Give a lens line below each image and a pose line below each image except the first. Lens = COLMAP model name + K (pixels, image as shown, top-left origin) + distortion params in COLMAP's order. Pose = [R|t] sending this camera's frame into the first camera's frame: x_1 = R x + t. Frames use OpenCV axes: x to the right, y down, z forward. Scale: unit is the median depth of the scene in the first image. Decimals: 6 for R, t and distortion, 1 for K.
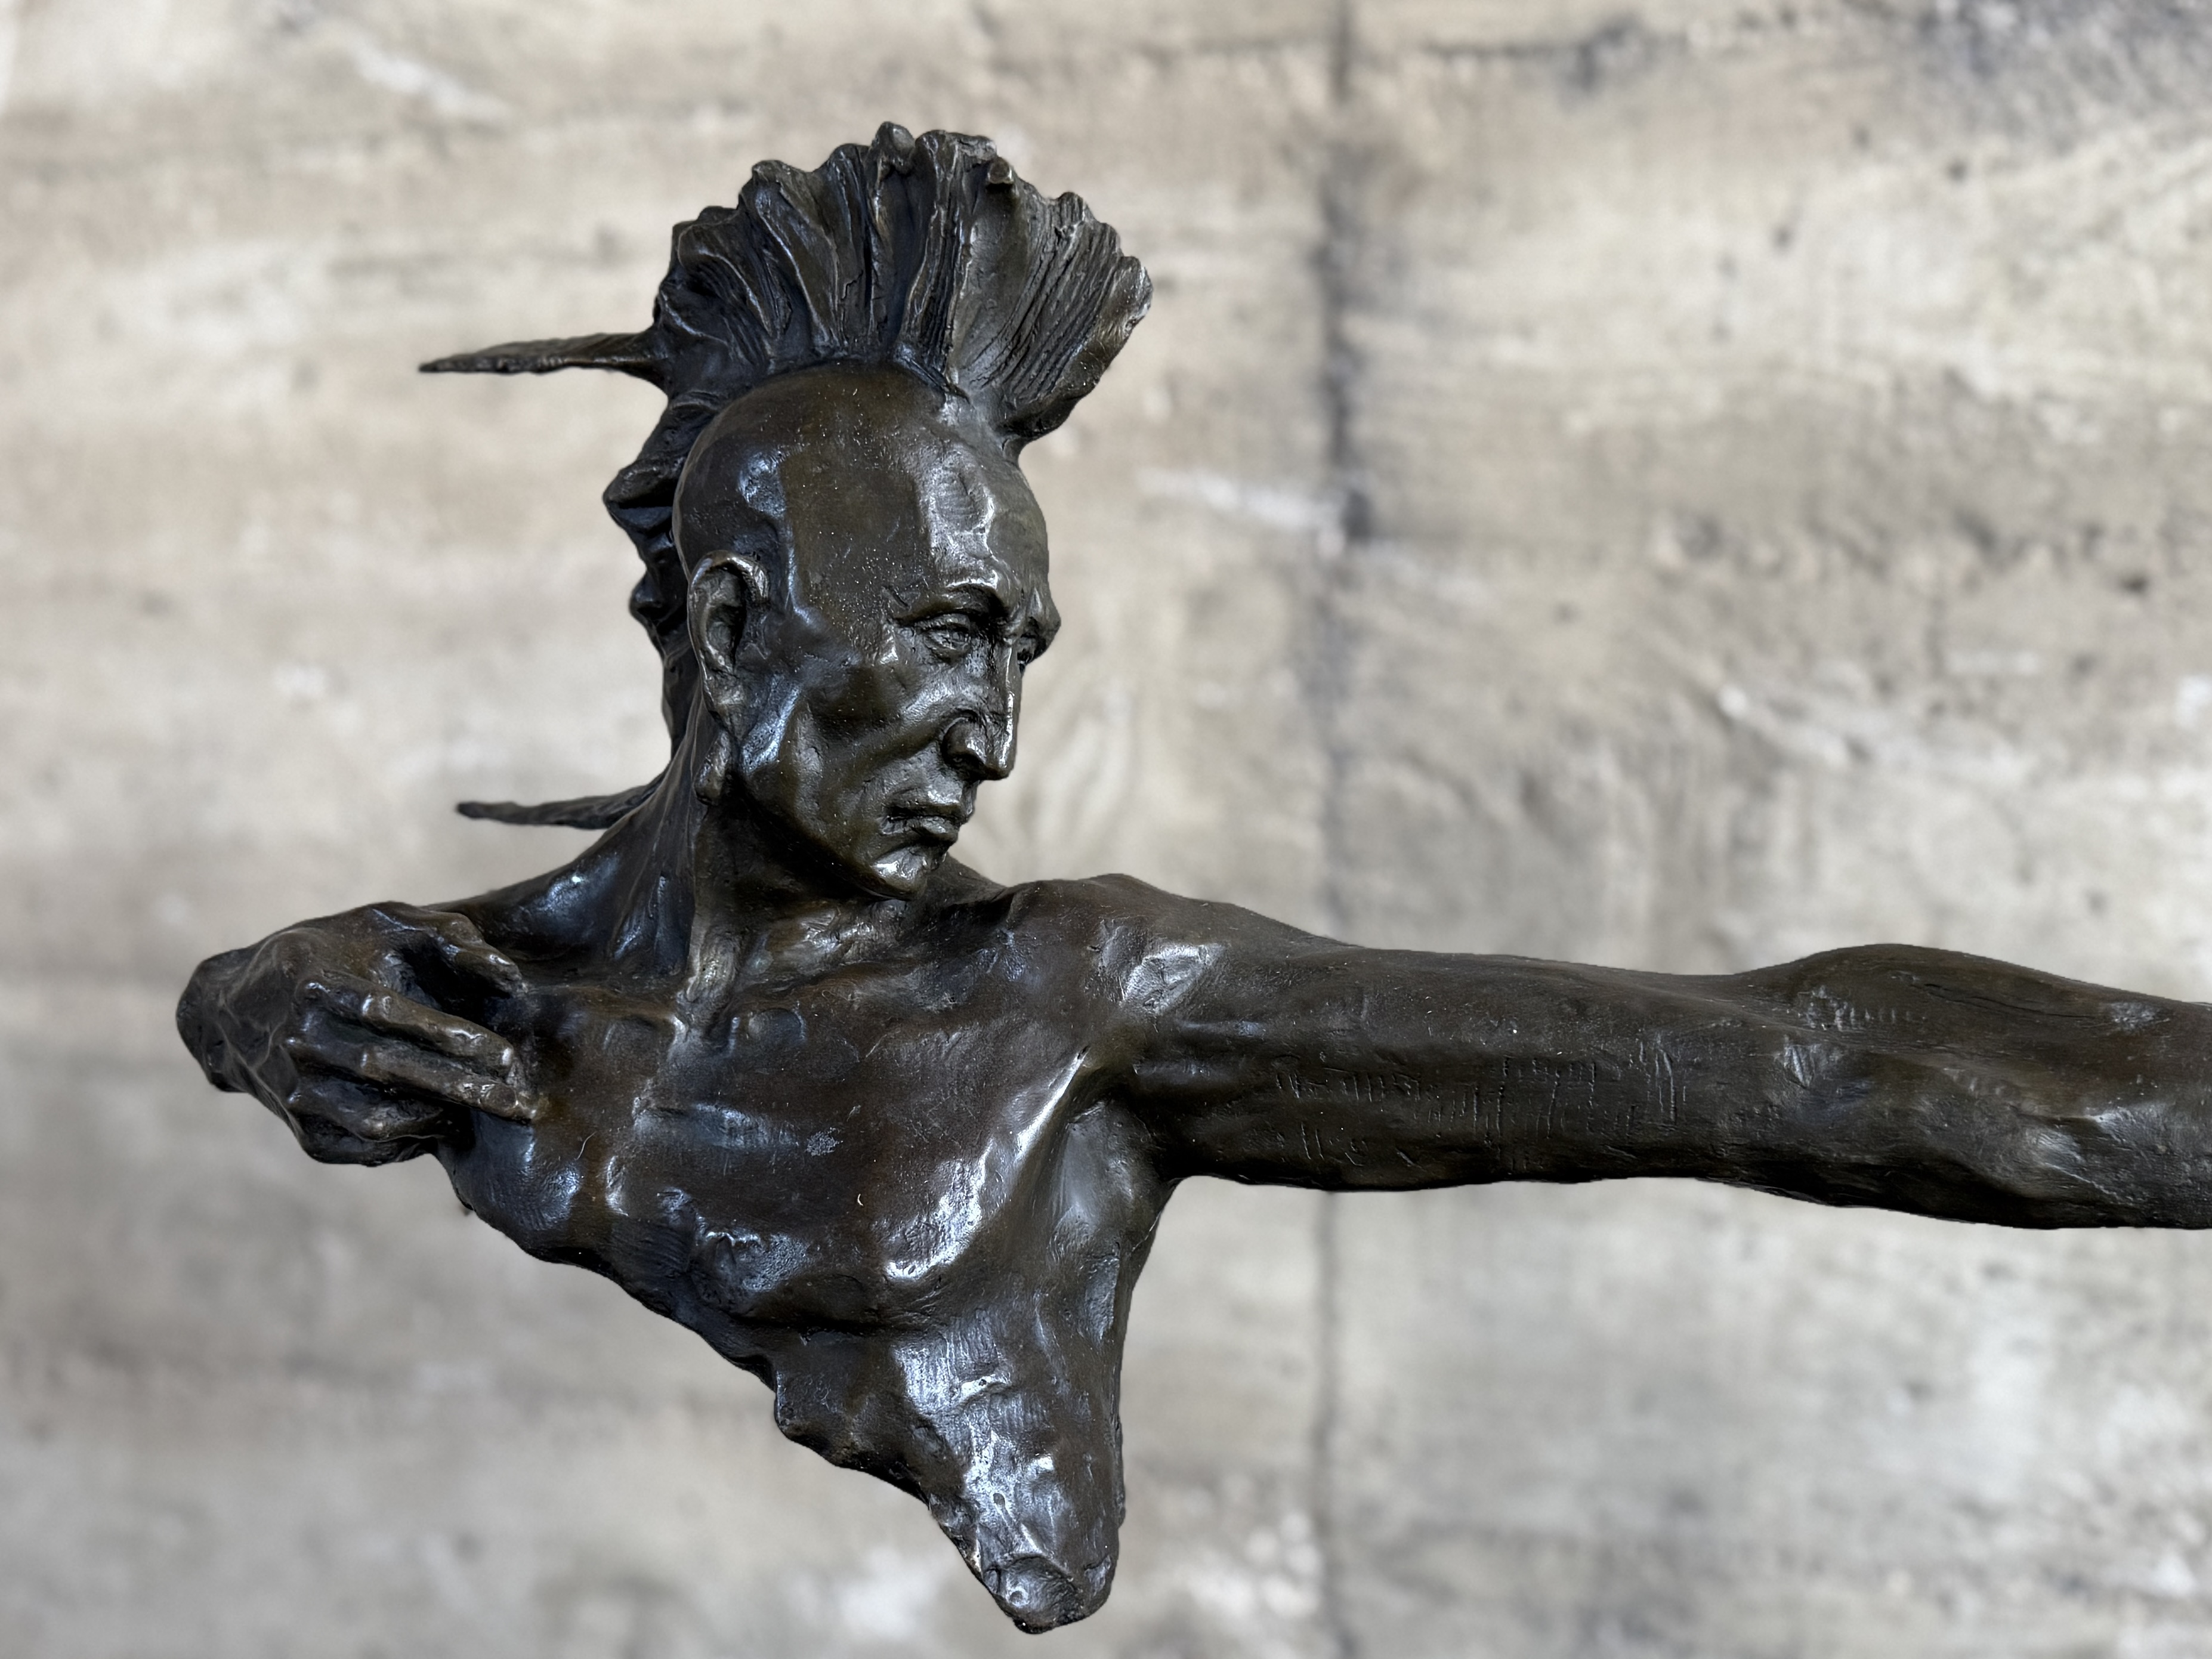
lens RADIAL K [[2284.2, 0, 1045.5], [0, 2284.2, 877.1], [0, 0, 1]] dist [0.024802, 0.000000]
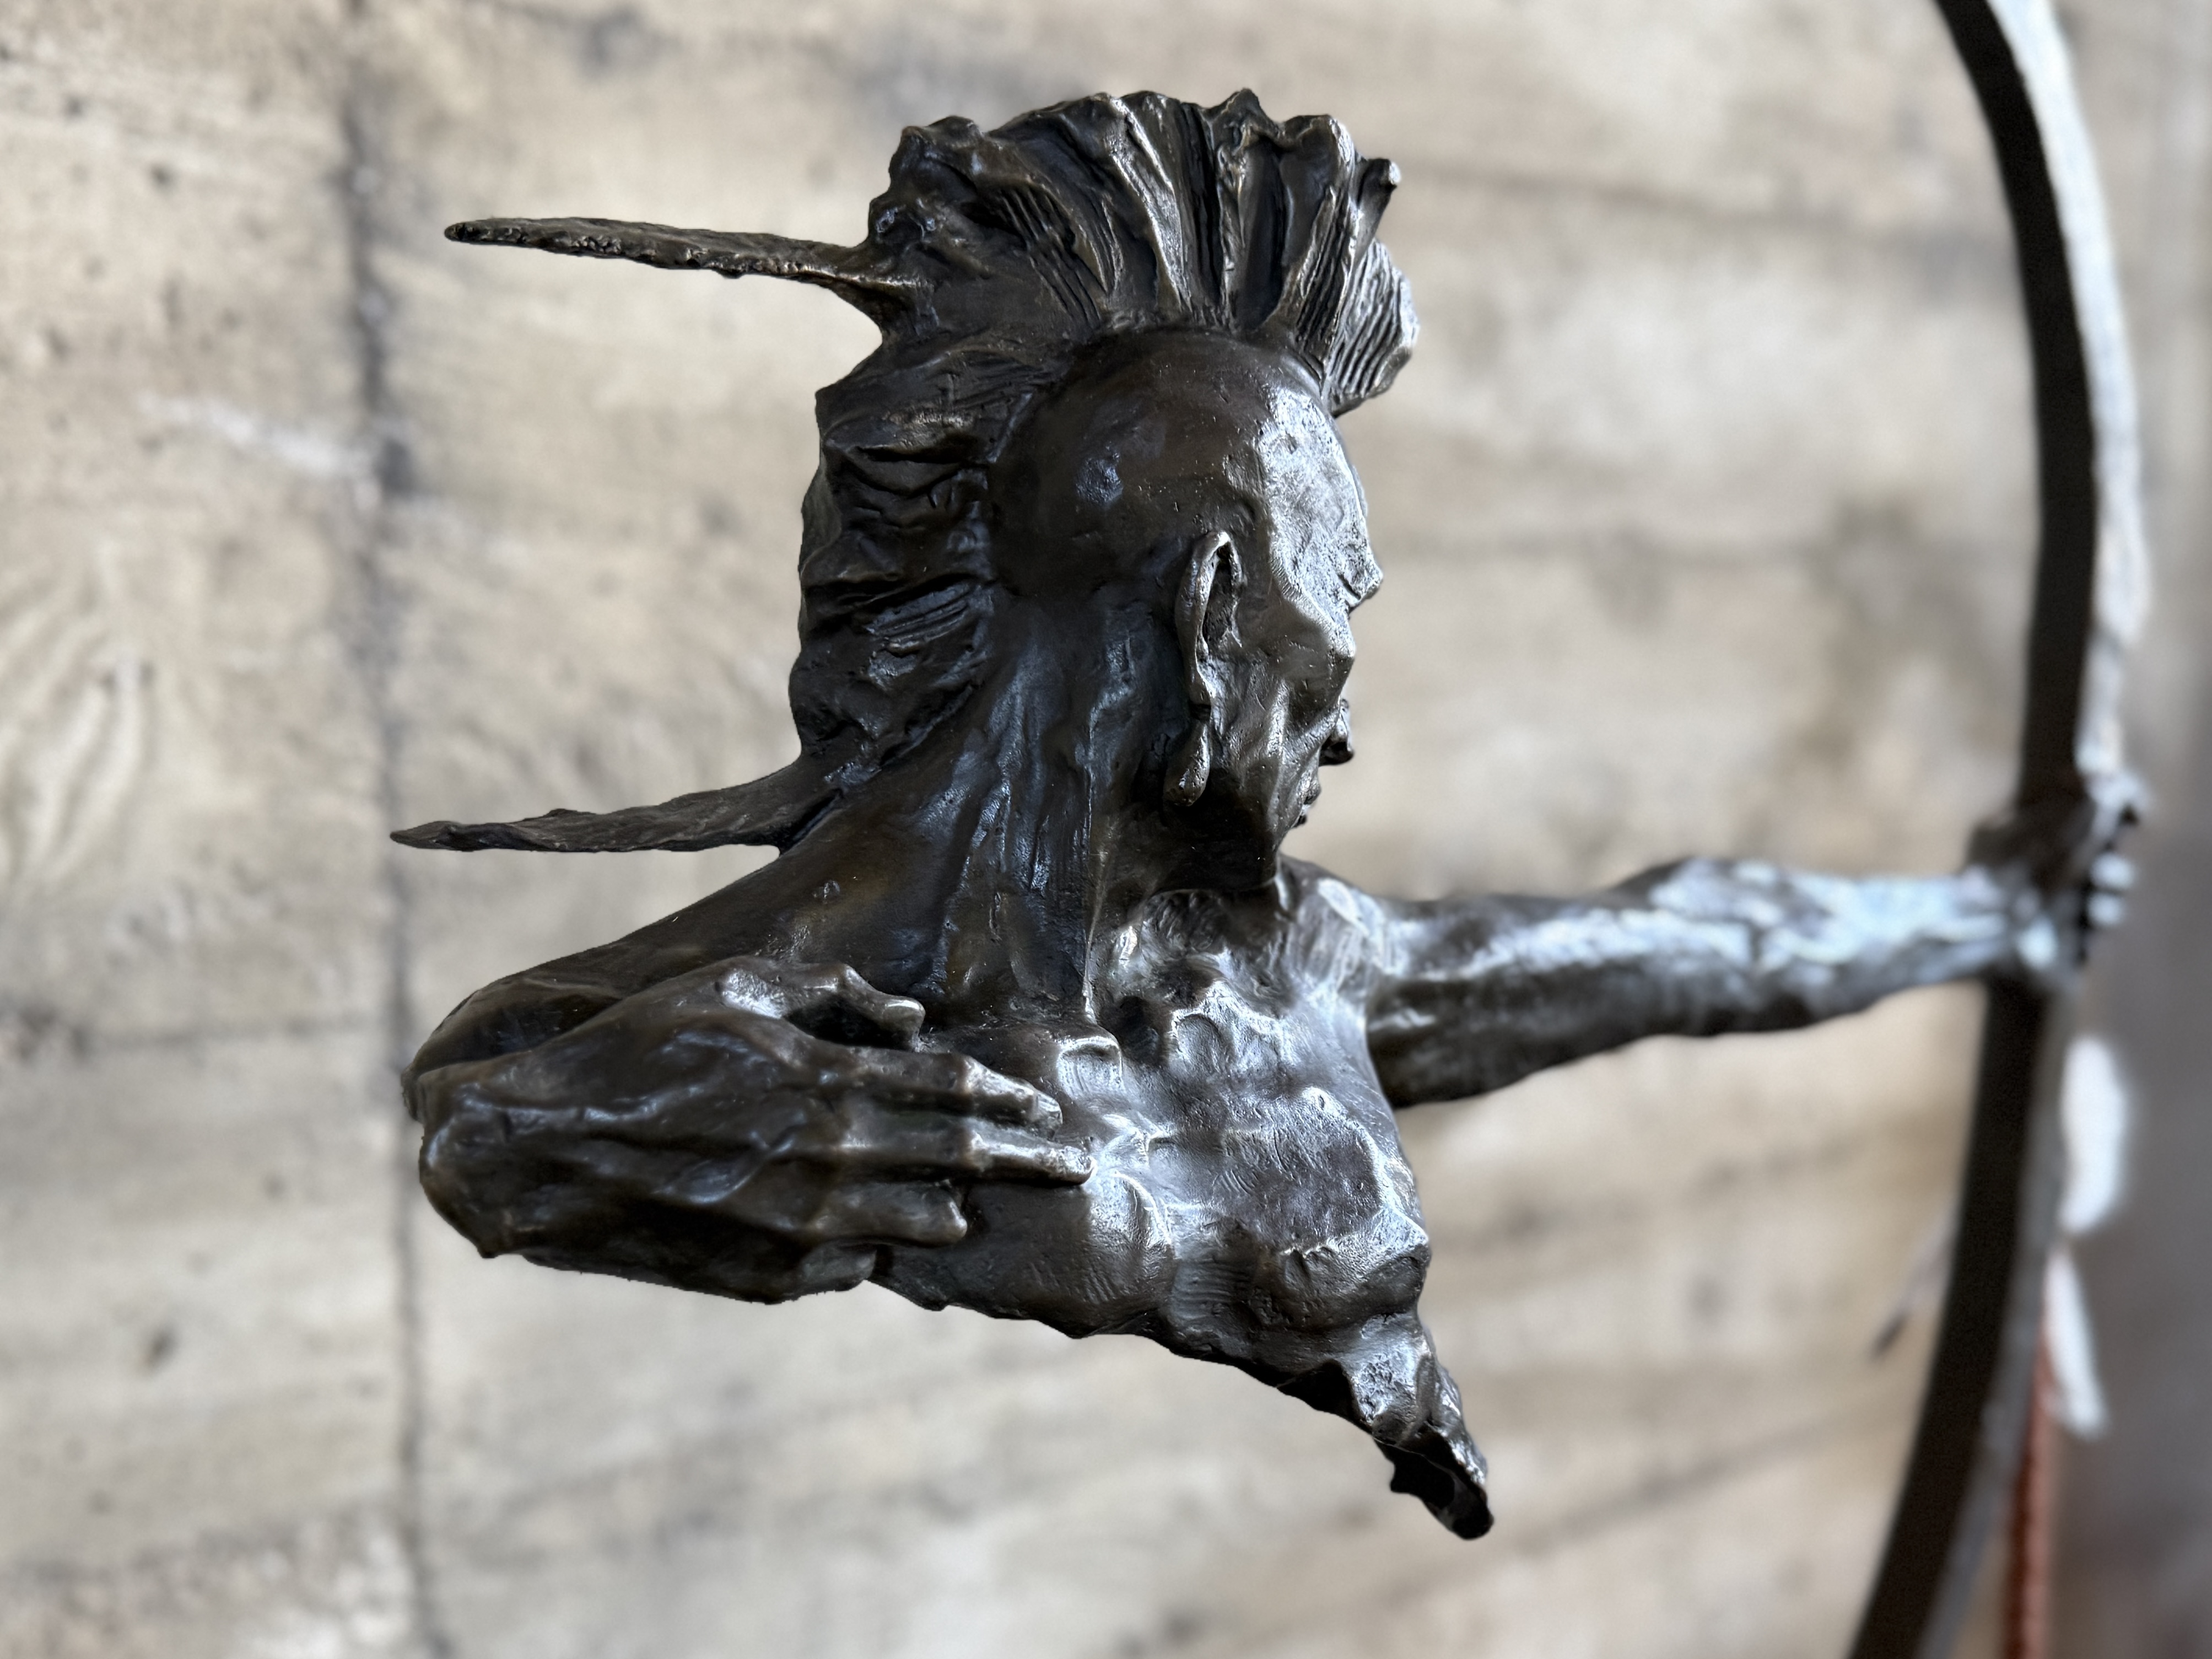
lens RADIAL K [[2138.3, 0, 1077.7], [0, 2138.3, 895.6], [0, 0, 1]] dist [0.011407, 0.000000]
pose [[0.555808, -0.091155, 0.826298, -0.452448], [0.058691, 0.995793, 0.070375, -0.029710], [-0.829236, 0.009381, 0.558819, 0.282286]]
